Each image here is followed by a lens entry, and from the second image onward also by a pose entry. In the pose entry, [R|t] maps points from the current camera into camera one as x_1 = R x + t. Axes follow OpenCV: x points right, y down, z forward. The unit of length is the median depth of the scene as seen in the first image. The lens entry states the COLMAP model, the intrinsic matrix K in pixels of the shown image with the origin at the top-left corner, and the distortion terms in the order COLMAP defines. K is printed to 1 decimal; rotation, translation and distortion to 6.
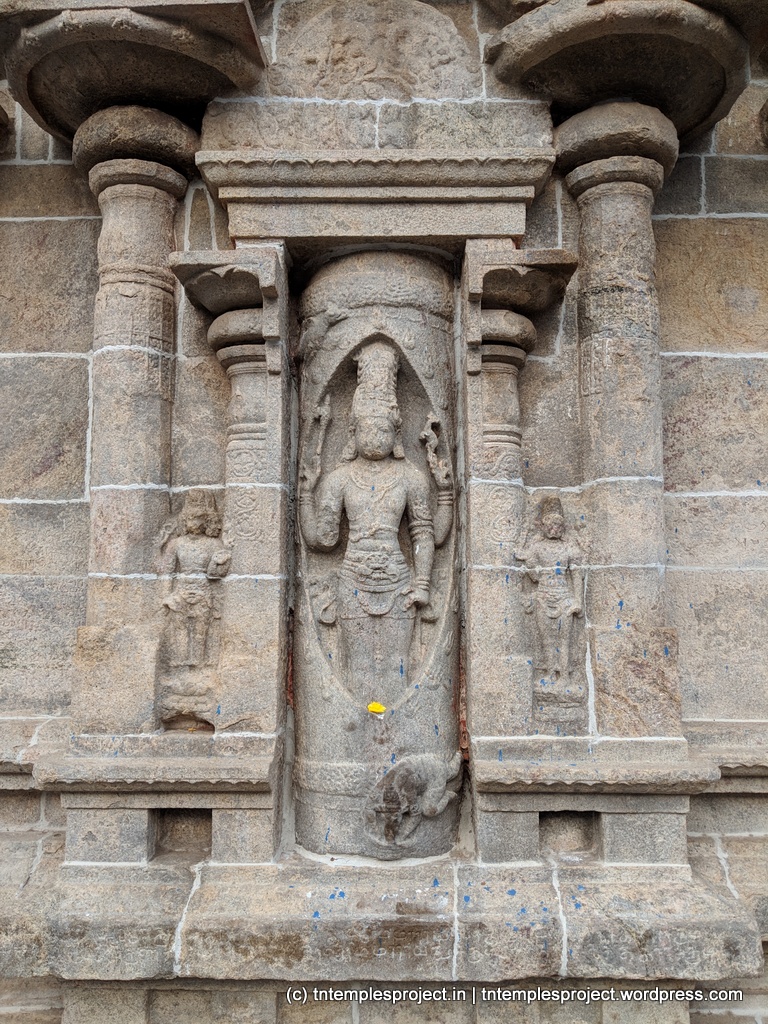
lens RADIAL K [[875.1, 0, 384.0], [0, 875.1, 512.0], [0, 0, 1]] dist [0.126294, -0.216377]
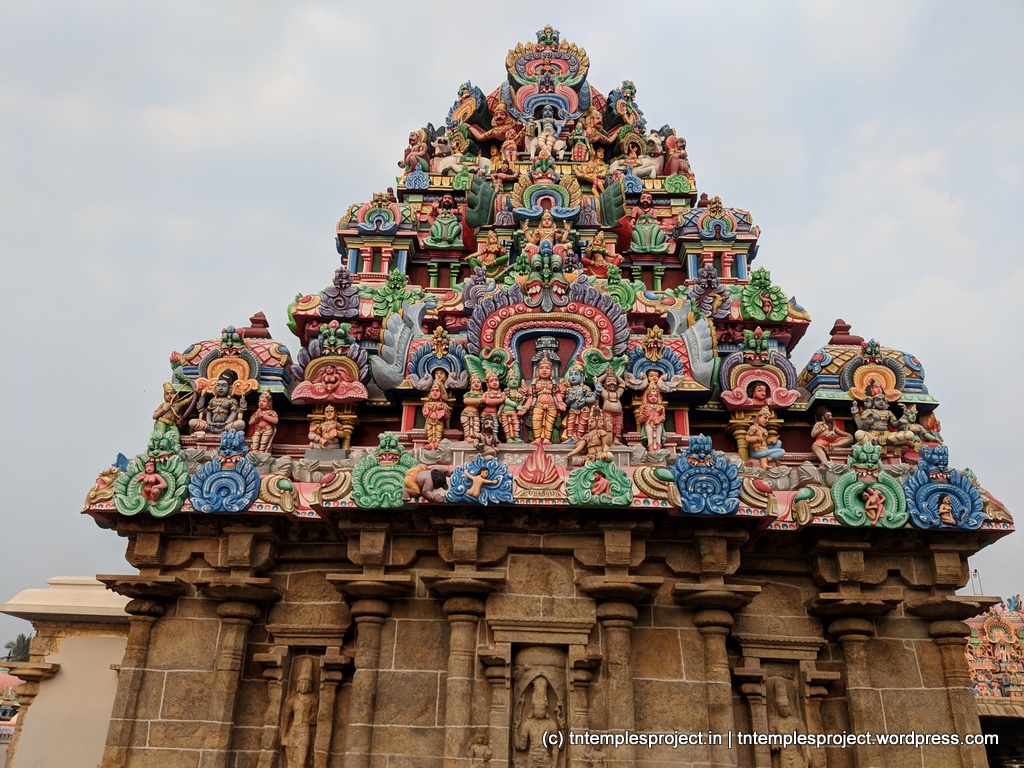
lens RADIAL K [[875.1, 0, 493.3], [0, 875.1, 384.2], [0, 0, 1]] dist [0.126294, -0.216377]
pose [[0.999358, 0.021530, -0.028640, -0.106677], [-0.029108, 0.953946, -0.298561, -0.242515], [0.020893, 0.299203, 0.953961, -2.271052]]
